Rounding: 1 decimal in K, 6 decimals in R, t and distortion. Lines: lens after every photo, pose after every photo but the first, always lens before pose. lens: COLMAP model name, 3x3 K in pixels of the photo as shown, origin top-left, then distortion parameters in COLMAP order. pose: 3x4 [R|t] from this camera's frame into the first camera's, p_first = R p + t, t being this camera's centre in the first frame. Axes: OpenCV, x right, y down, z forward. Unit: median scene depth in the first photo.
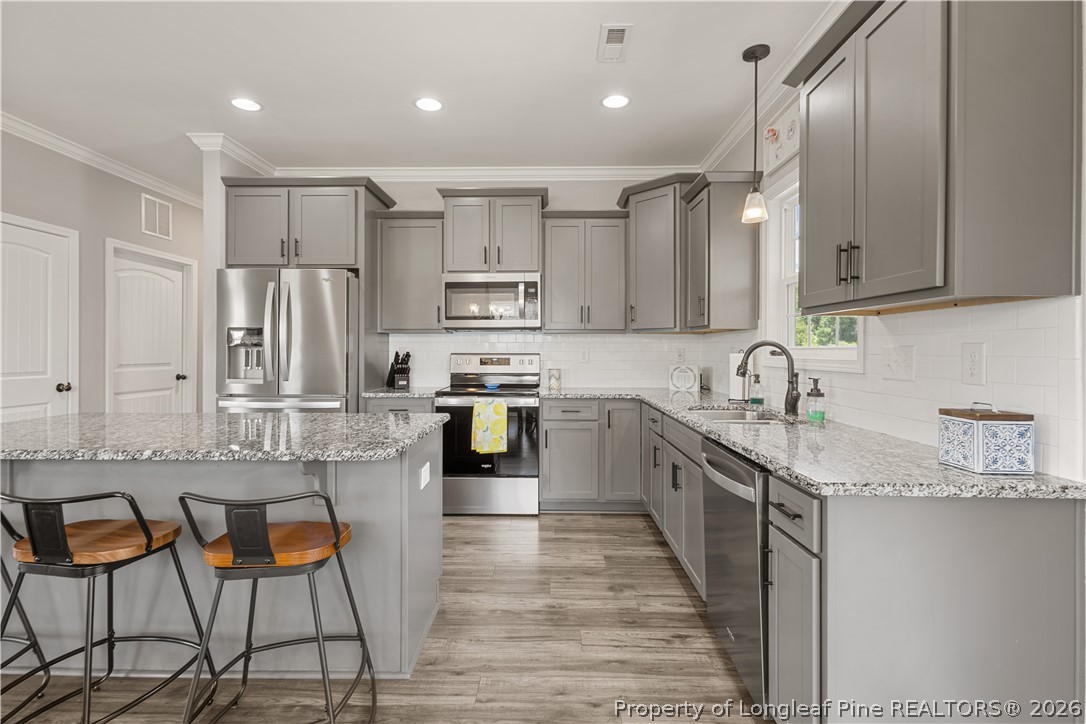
lens RADIAL K [[506.1, 0, 538.8], [0, 506.1, 348.6], [0, 0, 1]] dist [0.010907, -0.002181]
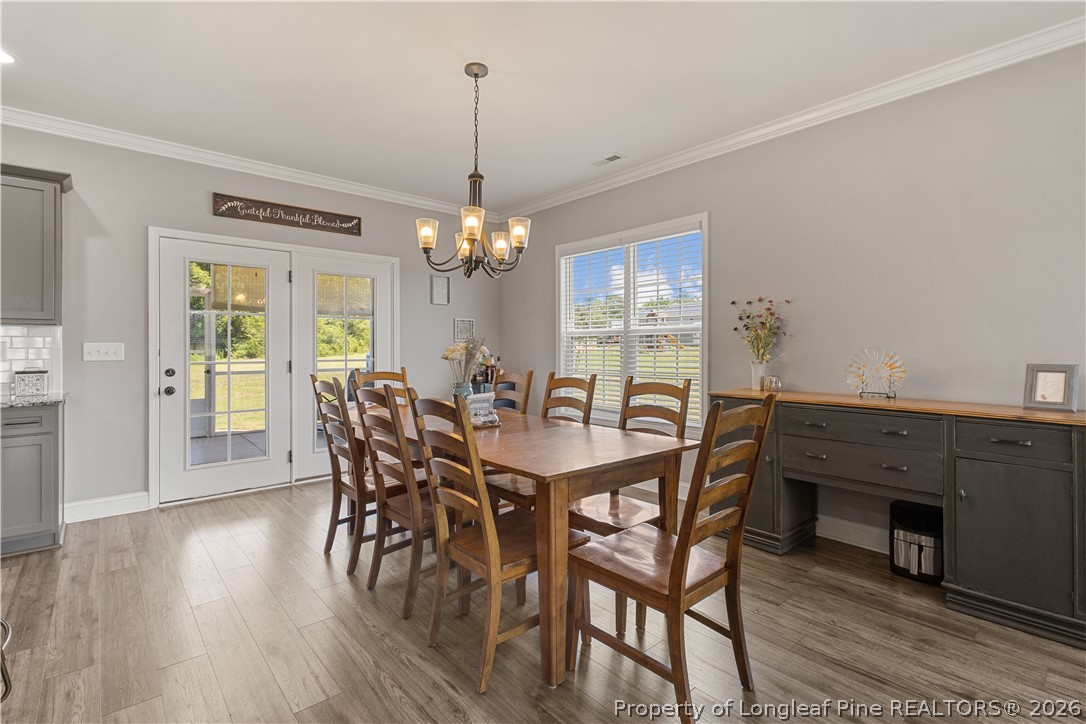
lens RADIAL K [[503.1, 0, 537.6], [0, 503.1, 348.5], [0, 0, 1]] dist [0.003907, -0.000408]
pose [[-0.669595, -0.002676, 0.742722, -0.890855], [-0.004323, 0.999991, -0.000294, 0.003276], [-0.742714, -0.003408, -0.669600, 0.299189]]
